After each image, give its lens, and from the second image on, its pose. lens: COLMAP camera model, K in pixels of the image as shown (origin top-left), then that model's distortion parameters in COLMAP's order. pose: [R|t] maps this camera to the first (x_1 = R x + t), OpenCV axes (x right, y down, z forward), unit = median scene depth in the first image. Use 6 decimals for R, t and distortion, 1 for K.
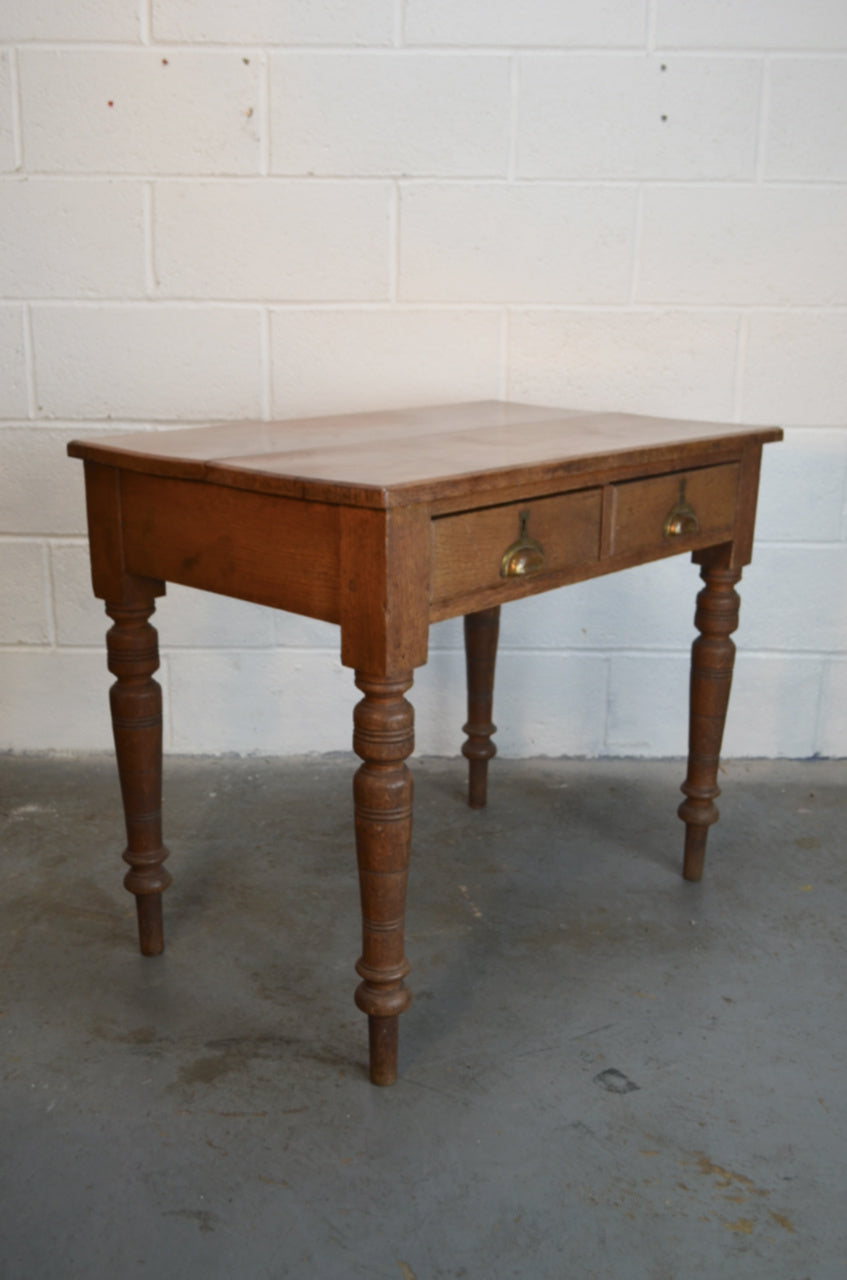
lens RADIAL K [[1308.6, 0, 423.5], [0, 1308.6, 640.0], [0, 0, 1]] dist [-0.005214, -0.013222]
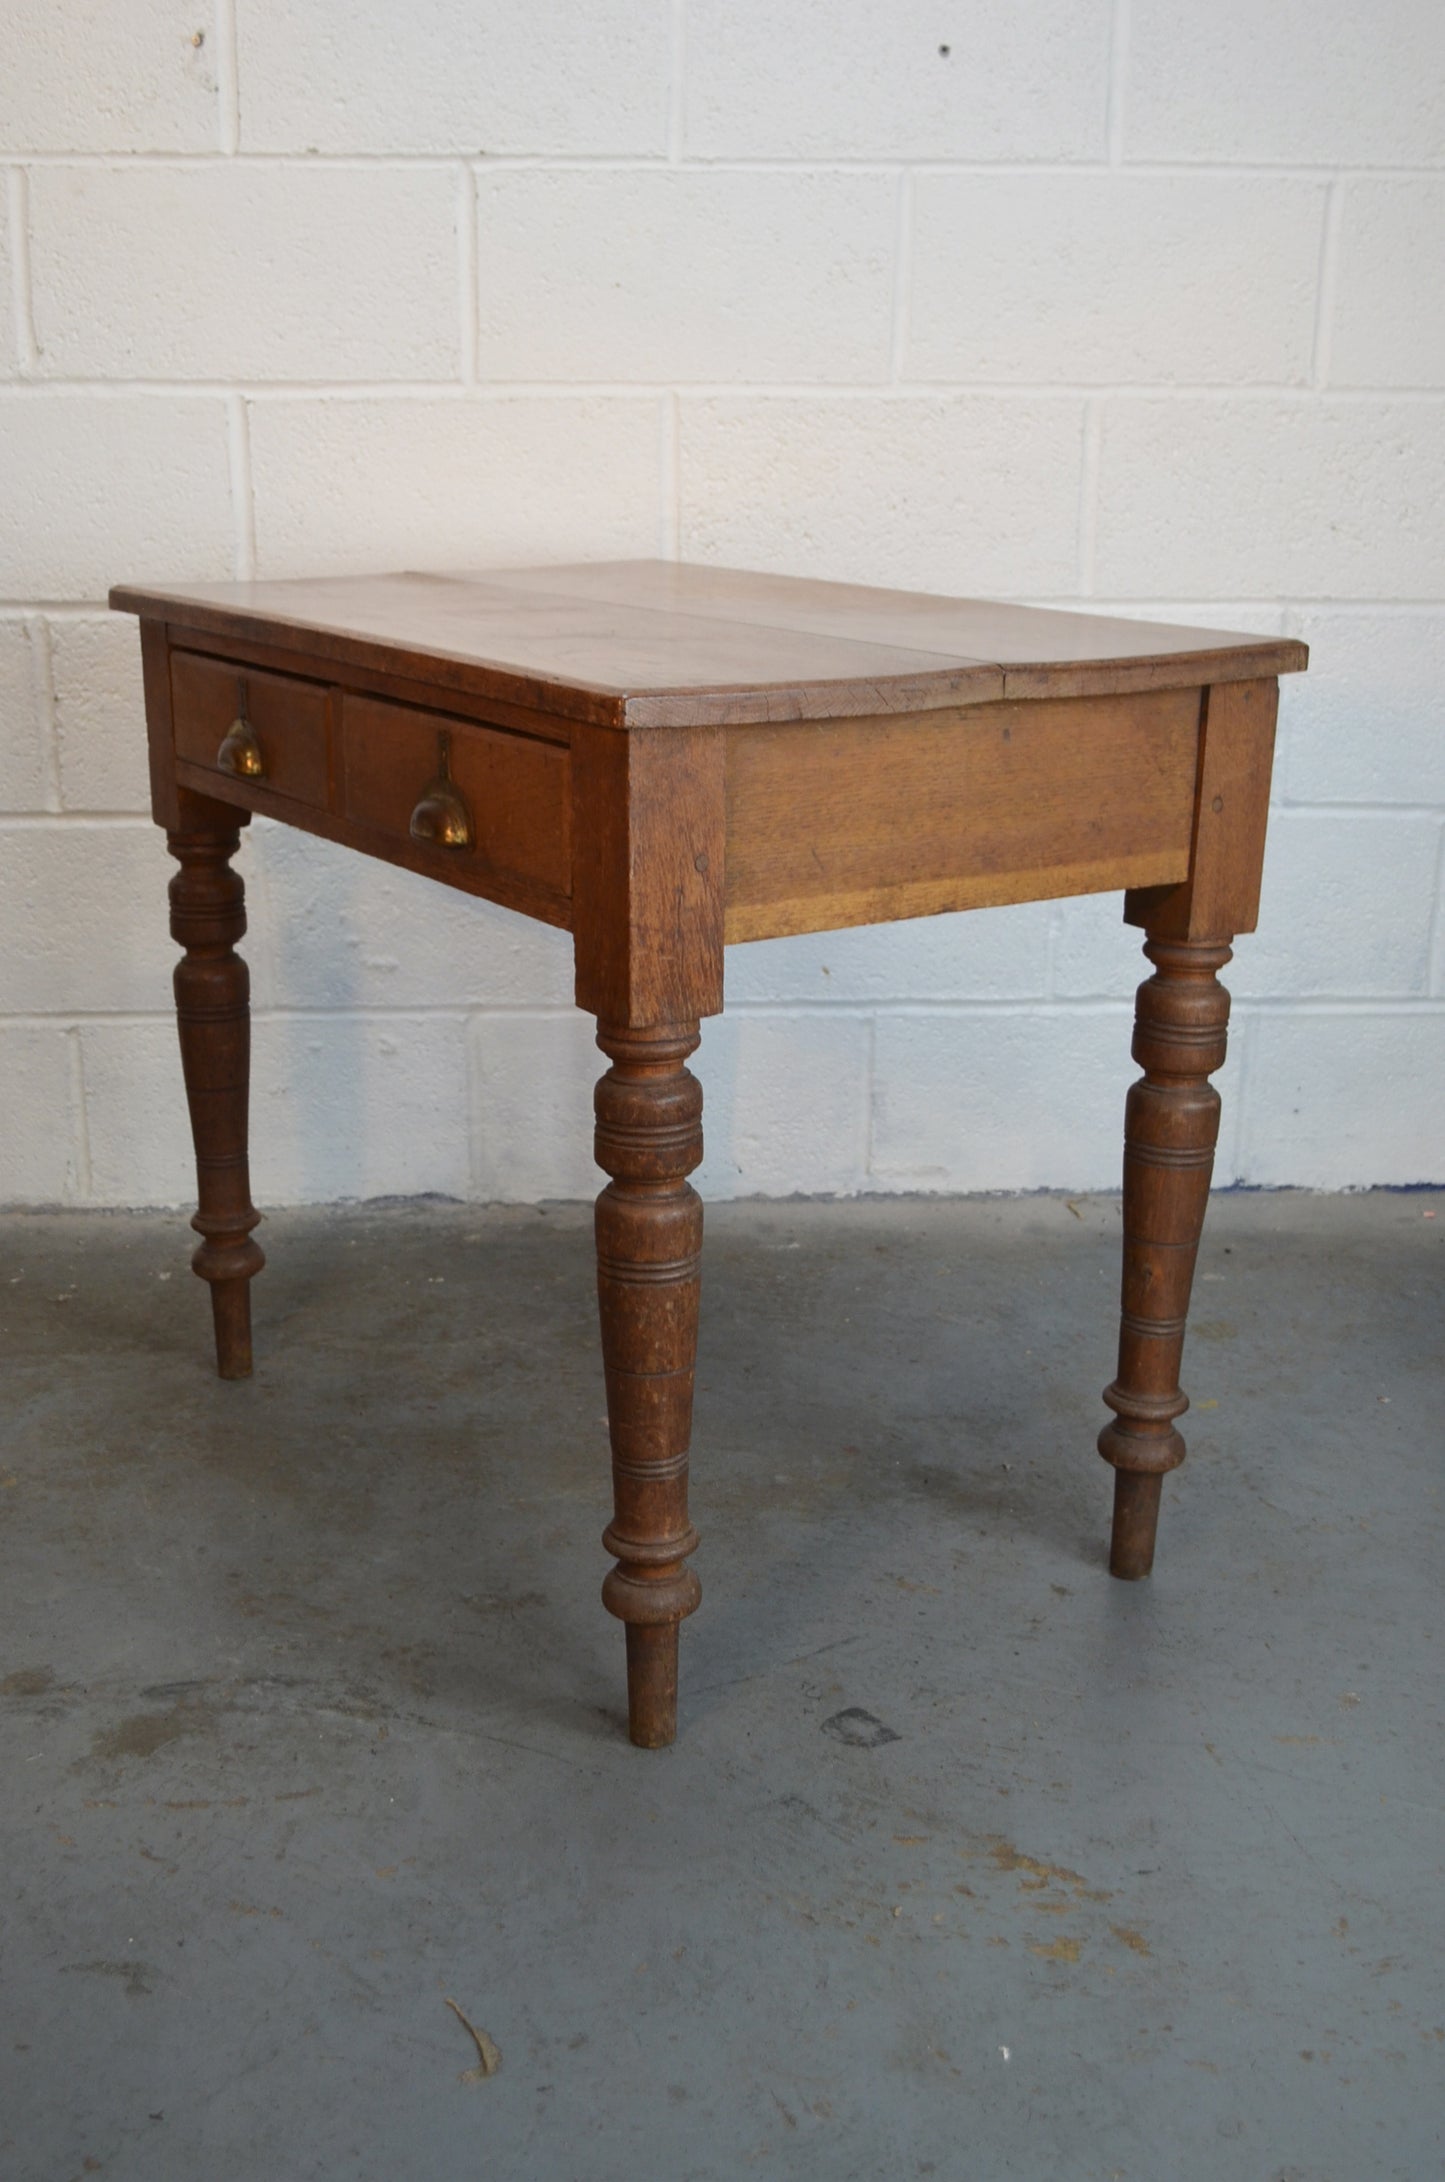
lens RADIAL K [[2403.2, 0, 722.5], [0, 2403.2, 1091.0], [0, 0, 1]] dist [-0.017036, 0.003587]
pose [[0.998379, -0.021390, 0.052744, 0.030627], [0.020081, 0.999480, 0.025222, 0.023754], [-0.053256, -0.024122, 0.998289, -0.039666]]
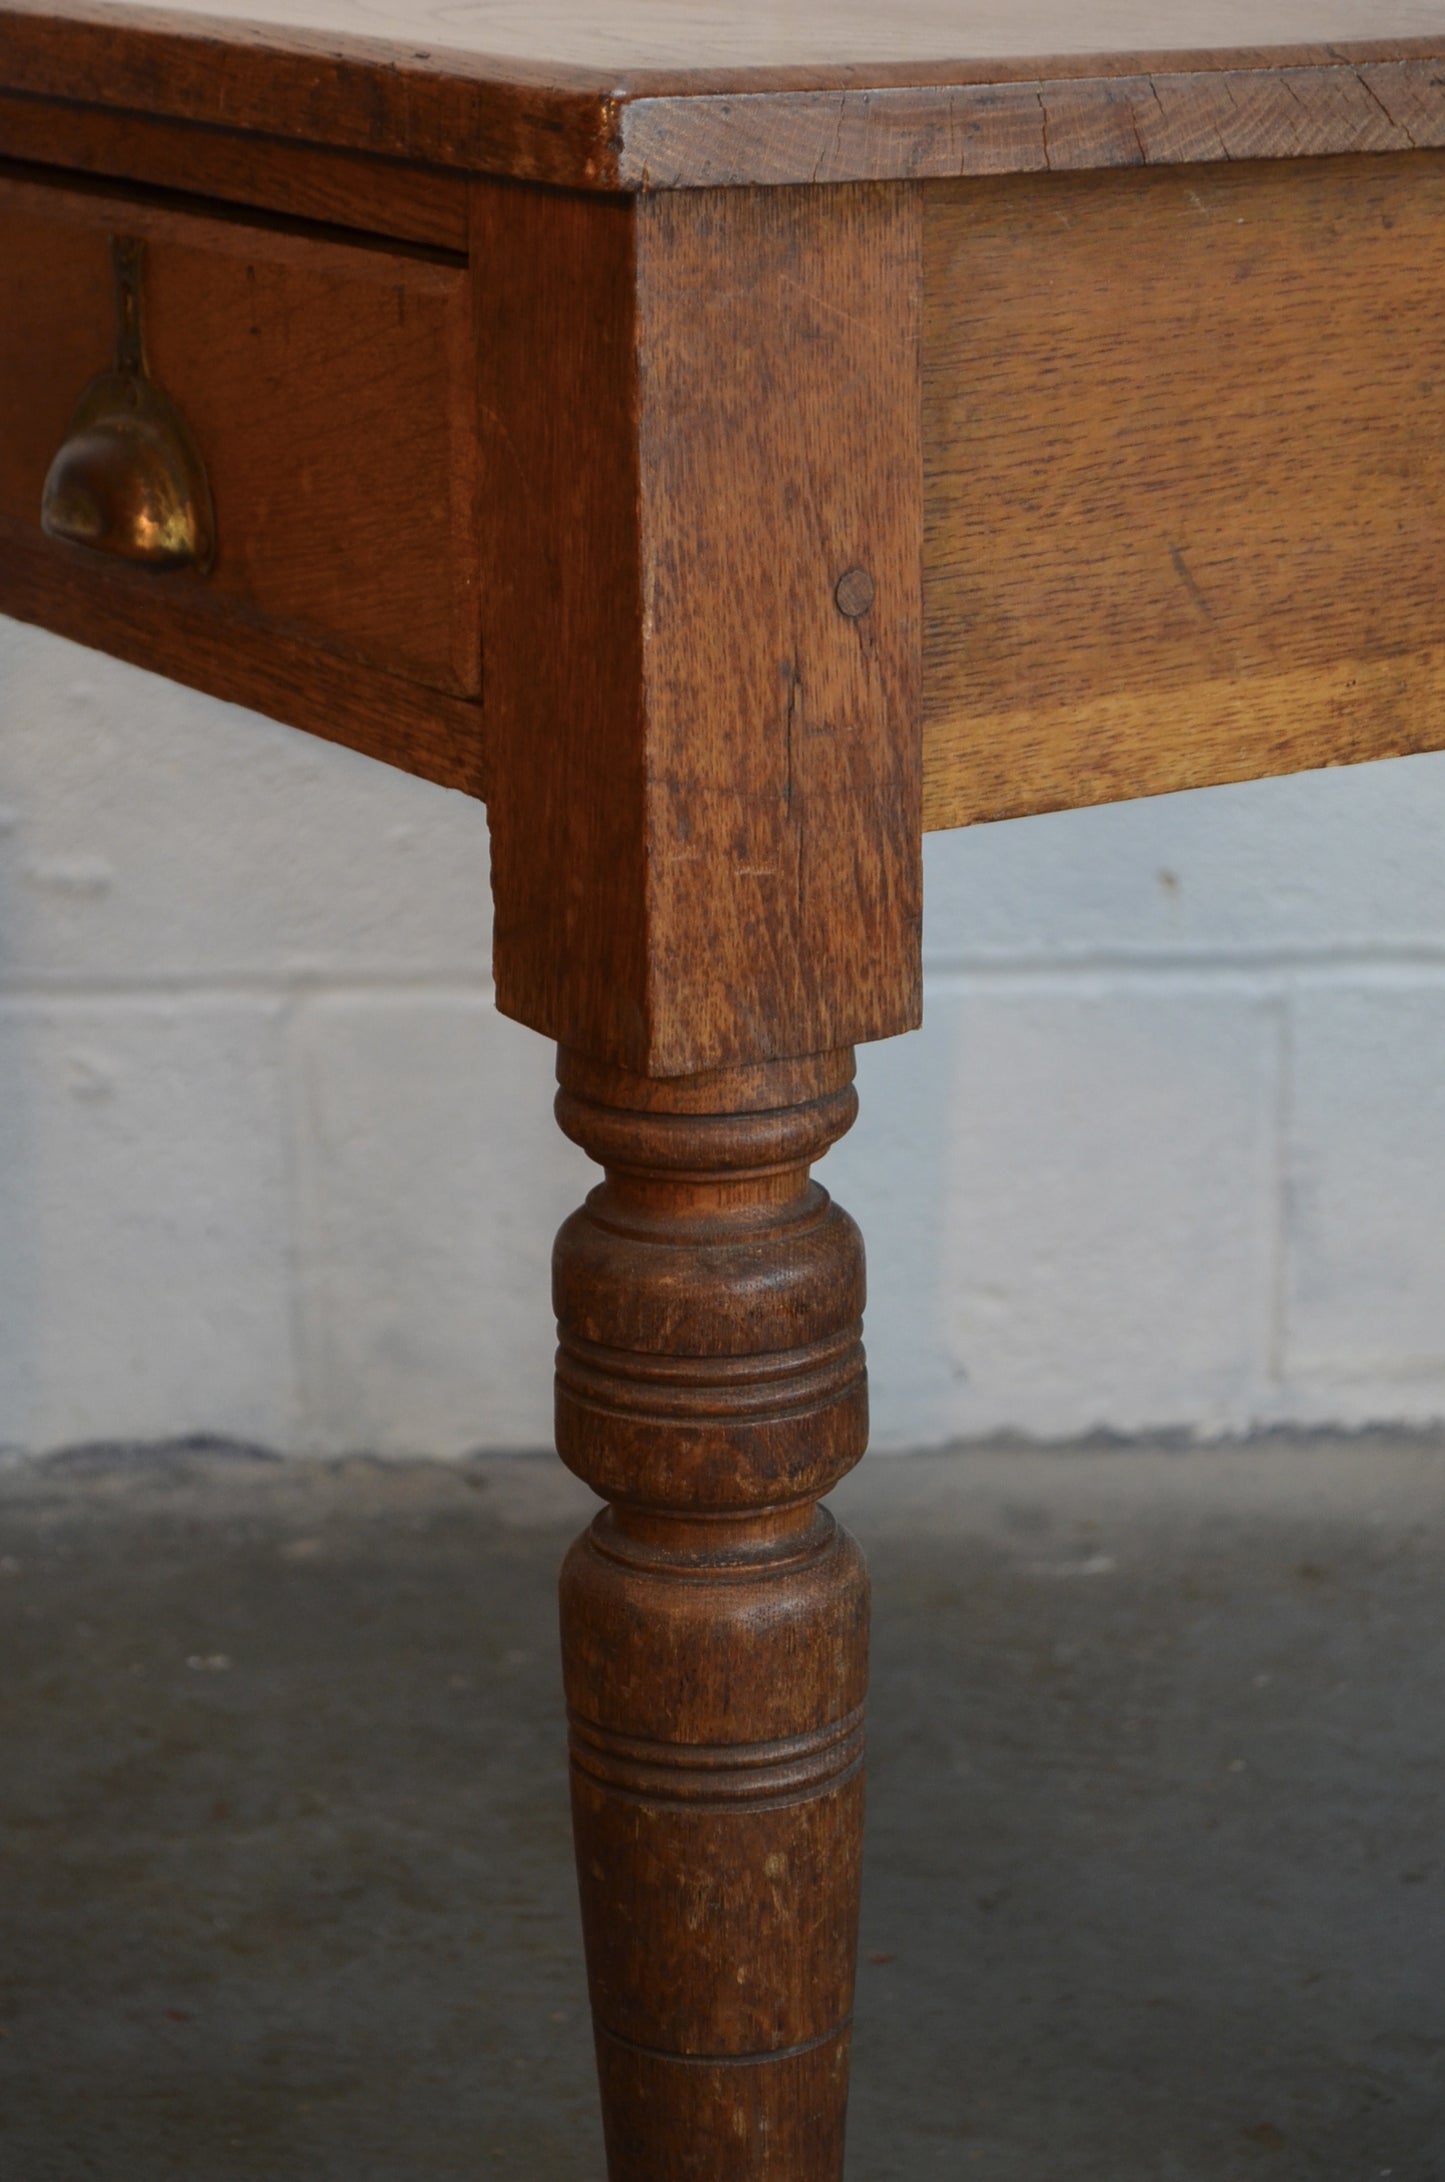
lens RADIAL K [[4964.3, 0, 722.5], [0, 4964.3, 1091.0], [0, 0, 1]] dist [-0.023464, 0.126137]
pose [[0.999390, -0.031377, 0.015341, 0.041602], [0.031068, 0.999317, 0.019986, 0.013320], [-0.015958, -0.019497, 0.999683, 0.186009]]
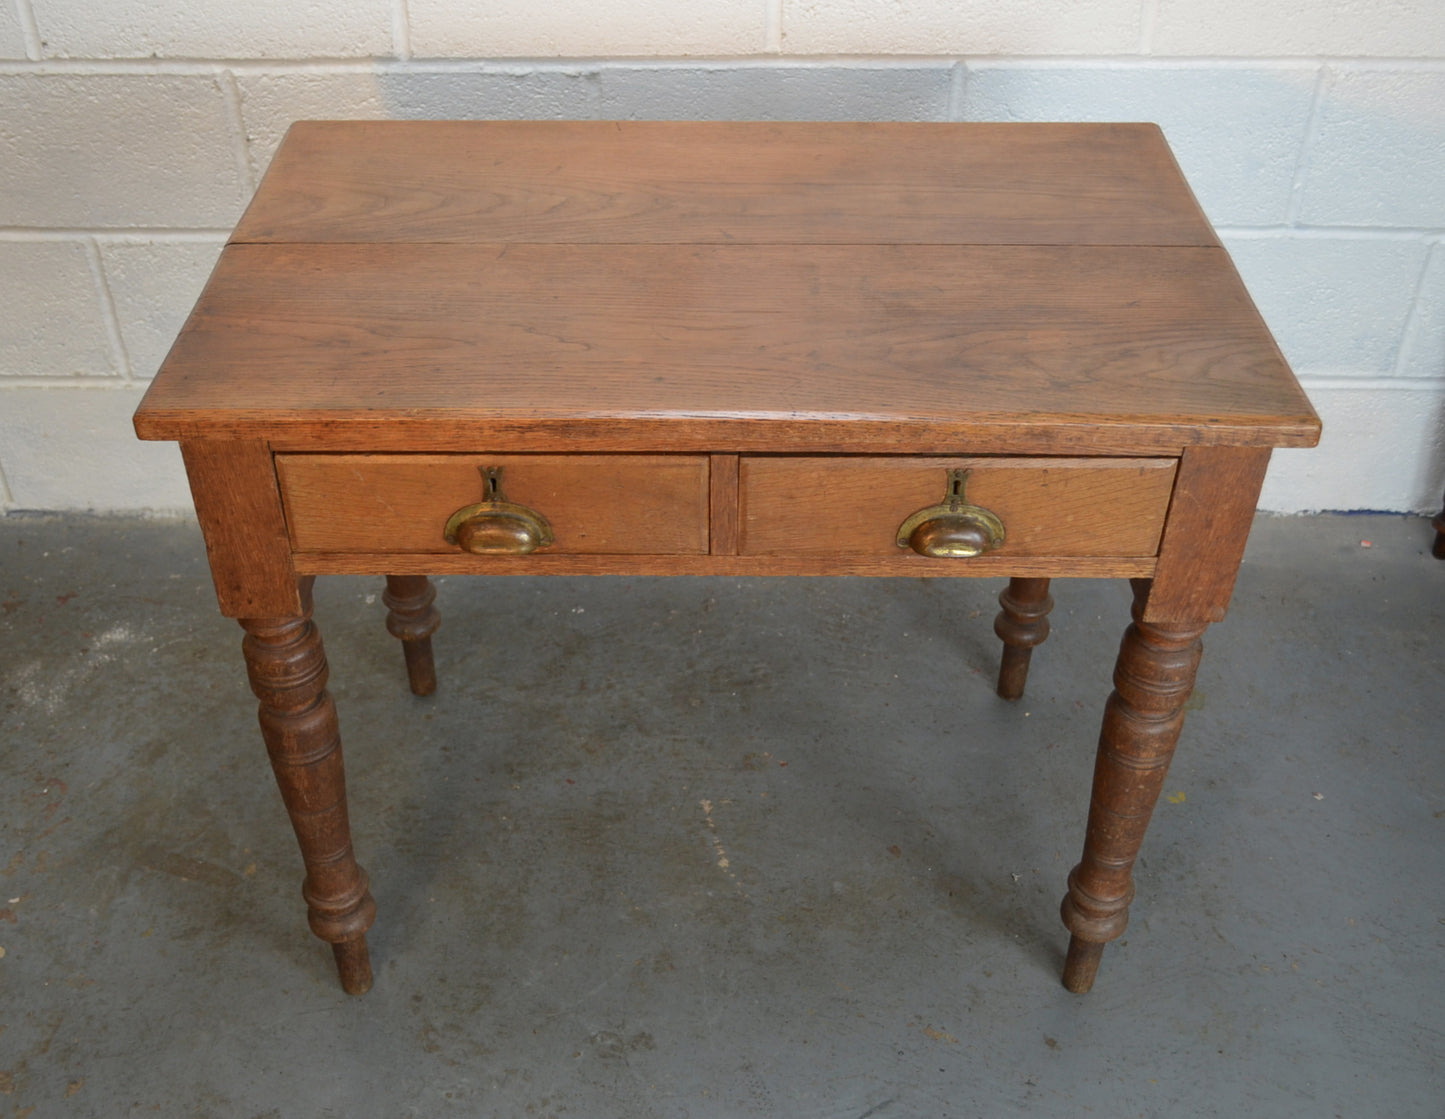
lens RADIAL K [[1602.3, 0, 706.7], [0, 1602.3, 559.6], [0, 0, 1]] dist [-0.008368, -0.013924]
pose [[0.999900, -0.005997, -0.012836, 0.046988], [0.010425, 0.924924, 0.380010, -0.303218], [0.009593, -0.380105, 0.924893, 0.244113]]
